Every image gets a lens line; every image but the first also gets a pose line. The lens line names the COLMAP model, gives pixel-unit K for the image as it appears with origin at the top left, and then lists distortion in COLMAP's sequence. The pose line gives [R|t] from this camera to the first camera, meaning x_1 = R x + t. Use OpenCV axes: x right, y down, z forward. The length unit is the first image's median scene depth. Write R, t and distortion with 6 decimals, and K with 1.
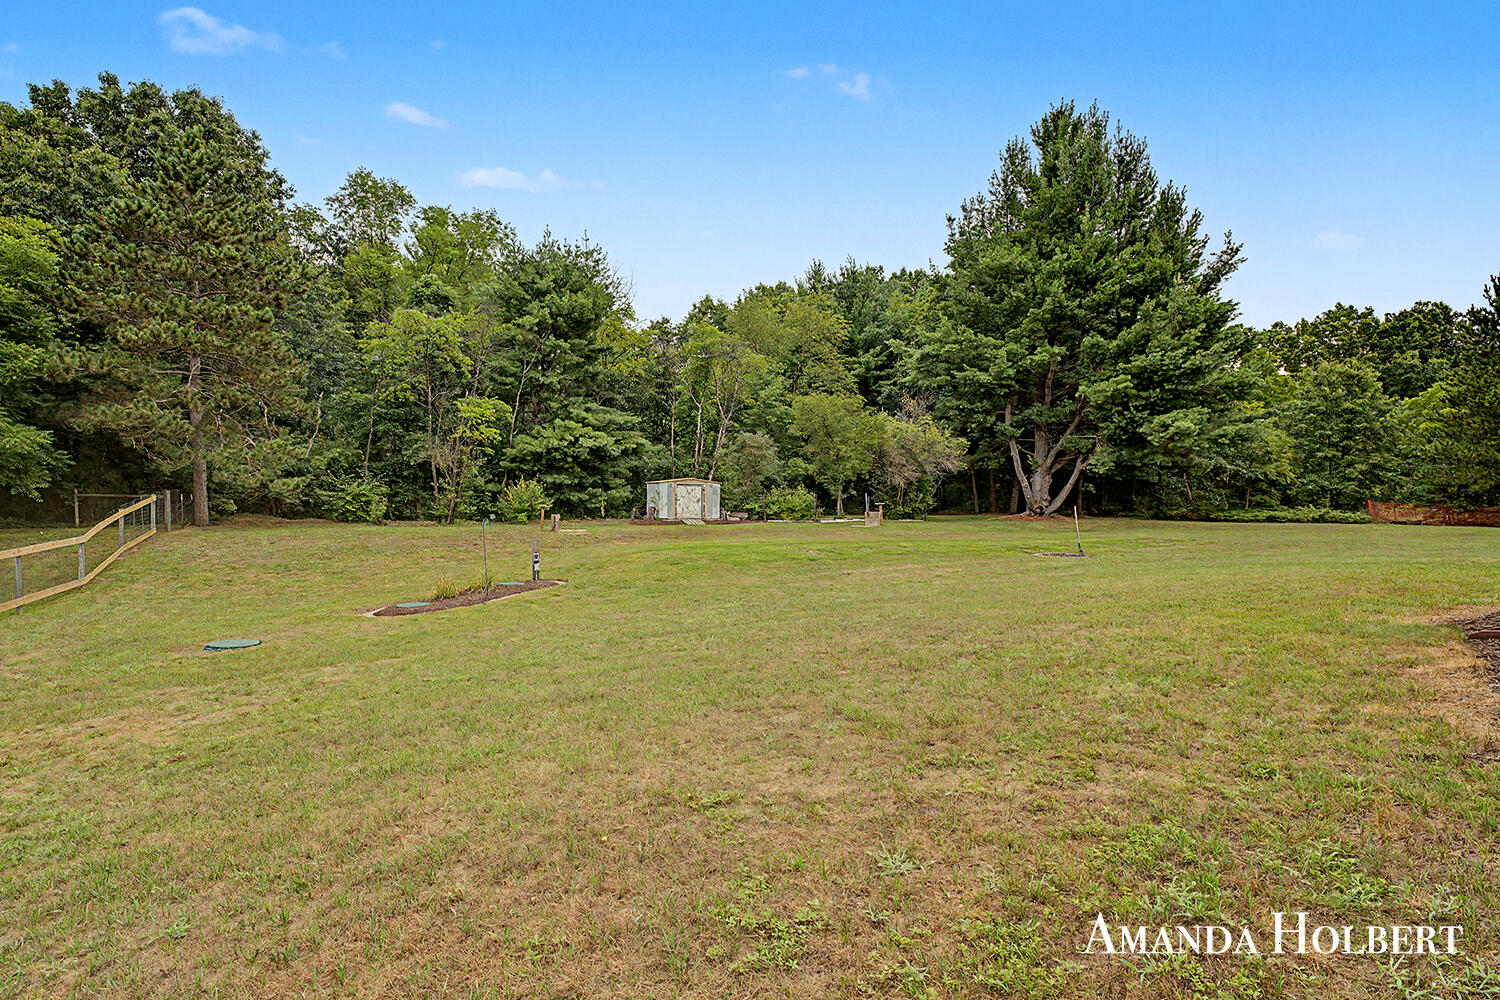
lens RADIAL K [[735.0, 0, 748.2], [0, 735.0, 496.6], [0, 0, 1]] dist [-0.014772, 0.006921]
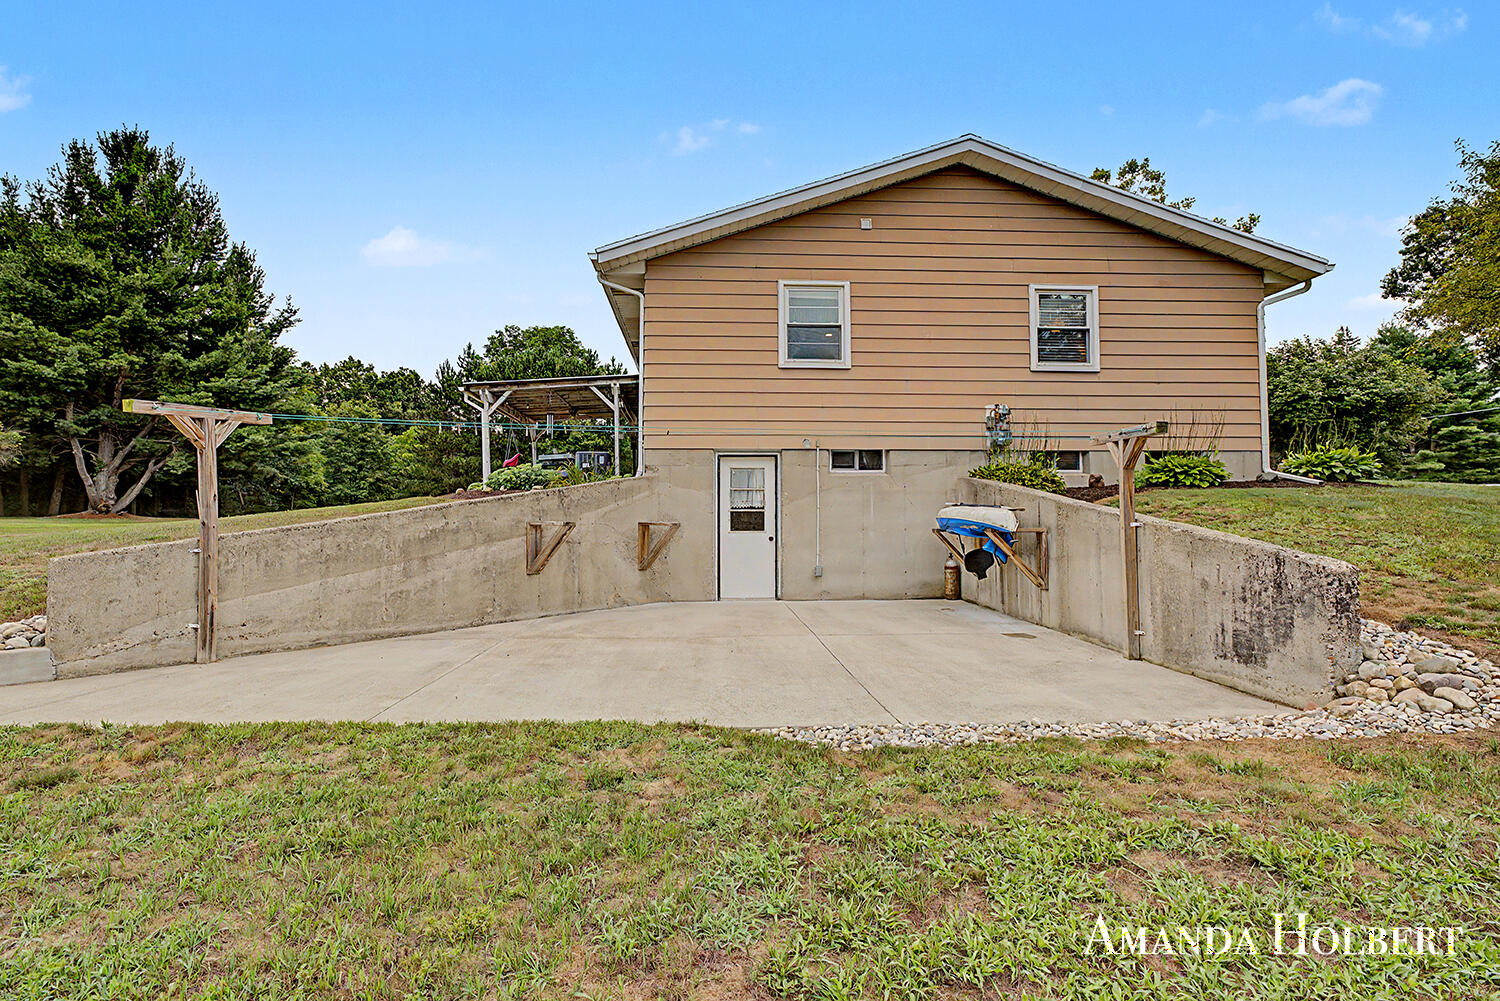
lens RADIAL K [[735.0, 0, 739.9], [0, 735.0, 504.2], [0, 0, 1]] dist [-0.014772, 0.006921]
pose [[0.380886, 0.010898, 0.924558, -0.225317], [0.007634, 0.999859, -0.014930, 0.036933], [-0.924590, 0.012745, 0.380749, -0.228929]]
